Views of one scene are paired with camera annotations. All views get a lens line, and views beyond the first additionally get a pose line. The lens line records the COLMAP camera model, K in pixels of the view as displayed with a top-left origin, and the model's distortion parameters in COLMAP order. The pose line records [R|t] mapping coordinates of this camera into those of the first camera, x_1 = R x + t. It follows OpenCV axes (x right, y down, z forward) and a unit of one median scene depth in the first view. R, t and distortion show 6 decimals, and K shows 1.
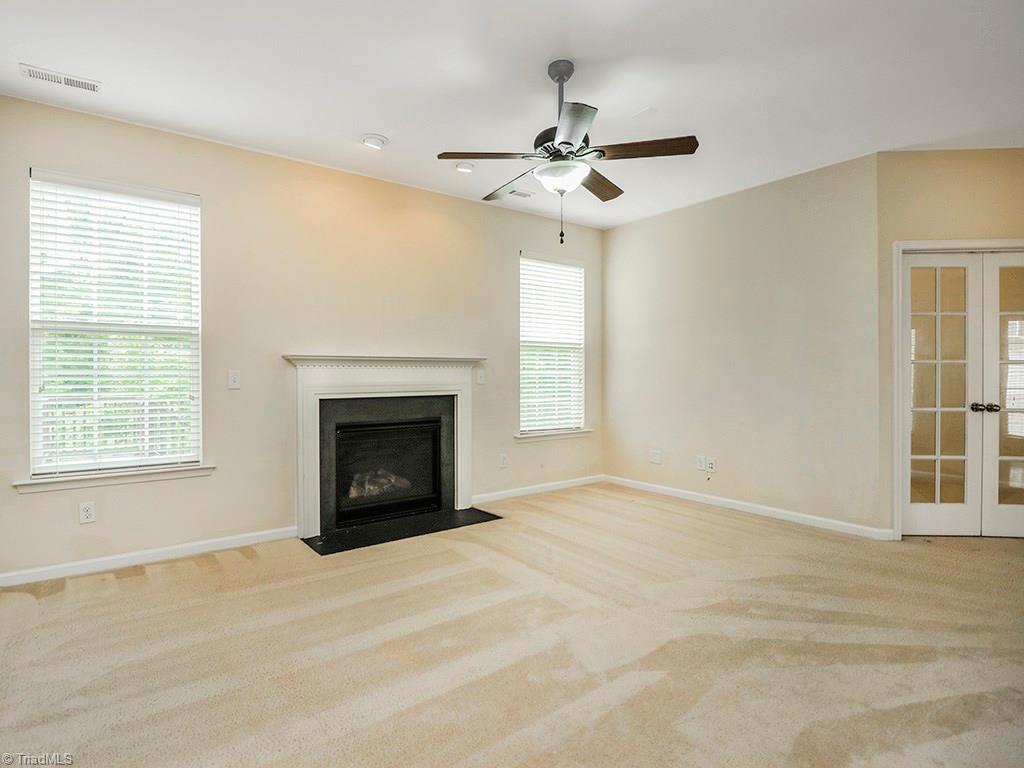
lens RADIAL K [[493.6, 0, 511.9], [0, 493.6, 370.8], [0, 0, 1]] dist [-0.005284, -0.001305]
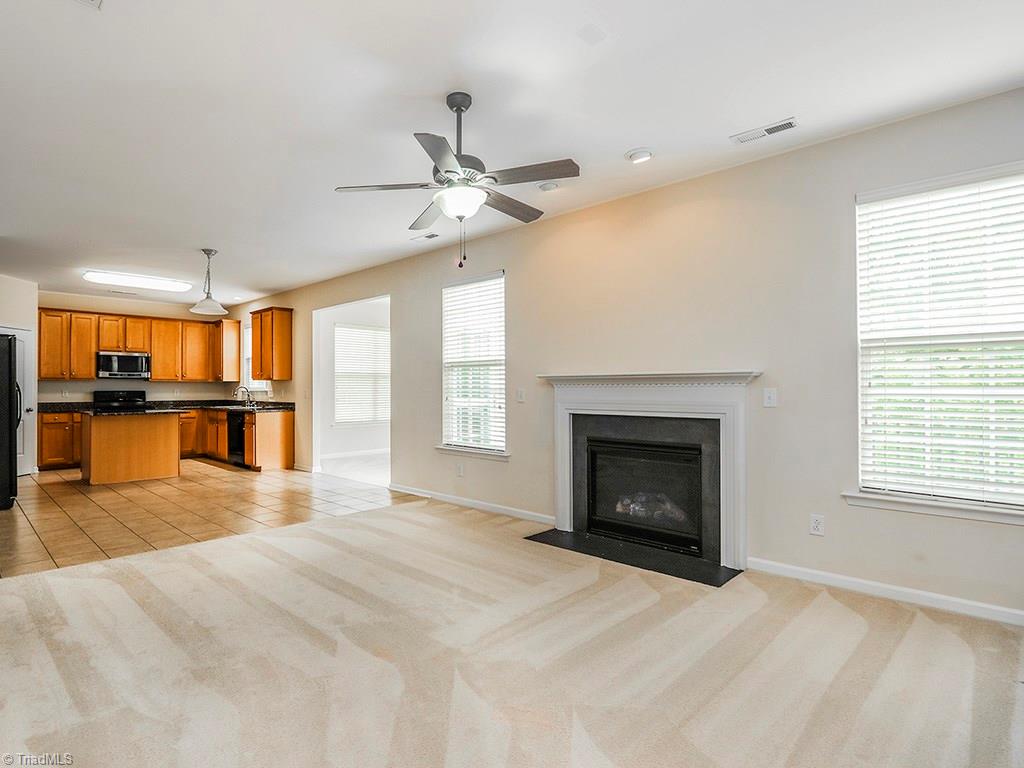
lens RADIAL K [[530.9, 0, 474.1], [0, 530.9, 382.9], [0, 0, 1]] dist [-0.002572, -0.001236]
pose [[0.180346, -0.010729, -0.983545, 0.692002], [0.001008, 0.999942, -0.010723, -0.001002], [0.983603, 0.000943, 0.180346, 0.485304]]
